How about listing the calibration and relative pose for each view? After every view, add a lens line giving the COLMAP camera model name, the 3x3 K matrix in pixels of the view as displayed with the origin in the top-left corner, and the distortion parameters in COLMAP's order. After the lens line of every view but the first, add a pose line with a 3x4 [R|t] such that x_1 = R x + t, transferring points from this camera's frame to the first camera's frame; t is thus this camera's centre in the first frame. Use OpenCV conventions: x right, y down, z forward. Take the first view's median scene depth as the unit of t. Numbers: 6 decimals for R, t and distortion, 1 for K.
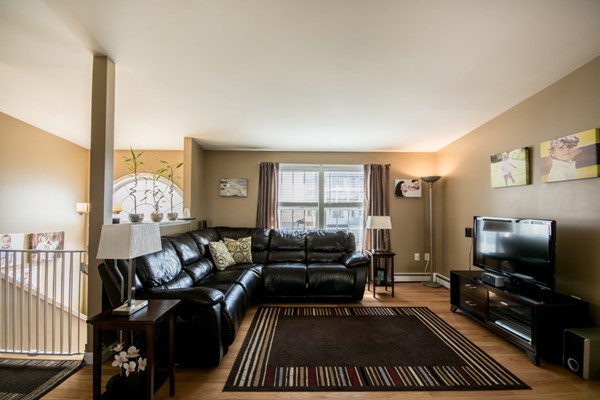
lens RADIAL K [[264.5, 0, 294.8], [0, 264.5, 201.2], [0, 0, 1]] dist [-0.003201, -0.000799]
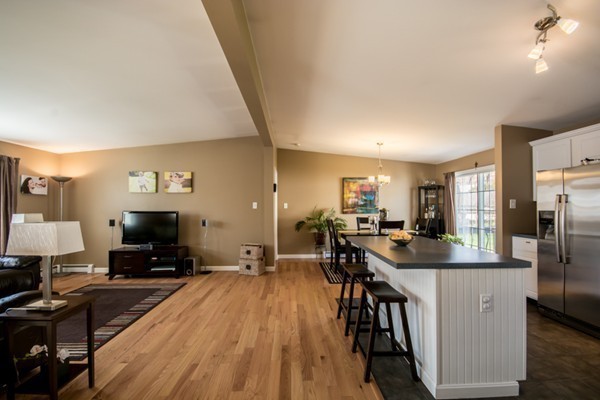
lens RADIAL K [[264.5, 0, 300.5], [0, 264.5, 204.1], [0, 0, 1]] dist [-0.003201, -0.000799]
pose [[-0.023397, 0.006374, 0.999706, -1.001489], [-0.027960, 0.999584, -0.007027, 0.000199], [-0.999335, -0.028117, -0.023209, 0.047039]]
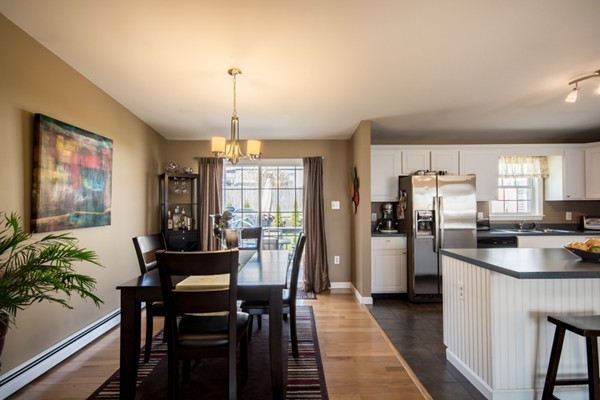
lens RADIAL K [[296.6, 0, 298.0], [0, 296.6, 202.8], [0, 0, 1]] dist [0.001752, -0.000990]
pose [[-0.999980, 0.006170, -0.001140, 0.642678], [0.006214, 0.999014, -0.043957, 0.017746], [0.000868, -0.043963, -0.999033, 0.416413]]
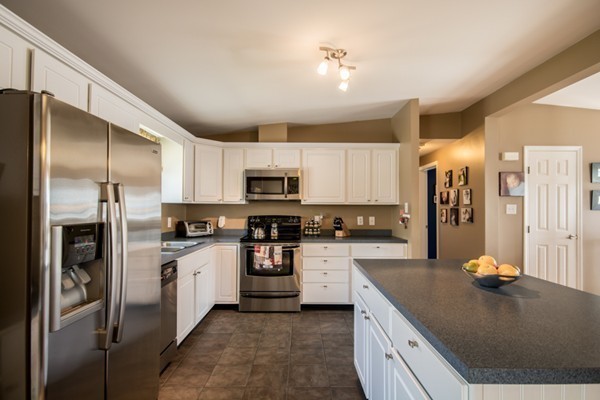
lens RADIAL K [[296.6, 0, 300.6], [0, 296.6, 209.3], [0, 0, 1]] dist [0.001752, -0.000990]
pose [[-0.004322, -0.003614, -0.999984, 0.461068], [0.027042, 0.999627, -0.003730, -0.012931], [0.999625, -0.027058, -0.004222, -0.670944]]
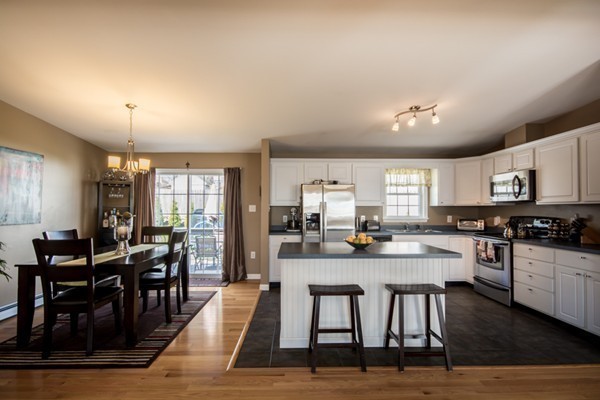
lens RADIAL K [[296.6, 0, 297.6], [0, 296.6, 204.1], [0, 0, 1]] dist [0.001752, -0.000990]
pose [[-0.999927, -0.001866, -0.011932, 0.150305], [-0.001286, 0.998825, -0.048455, 0.024724], [0.012008, -0.048436, -0.998754, 0.716489]]
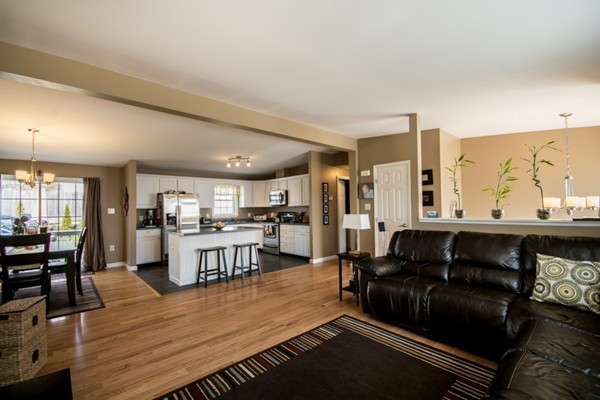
lens RADIAL K [[264.5, 0, 300.4], [0, 264.5, 203.2], [0, 0, 1]] dist [-0.003201, -0.000799]
pose [[-0.743179, -0.001355, -0.669091, 0.728940], [0.037374, 0.998353, -0.043533, 0.048193], [0.668048, -0.057359, -0.741904, 1.429552]]
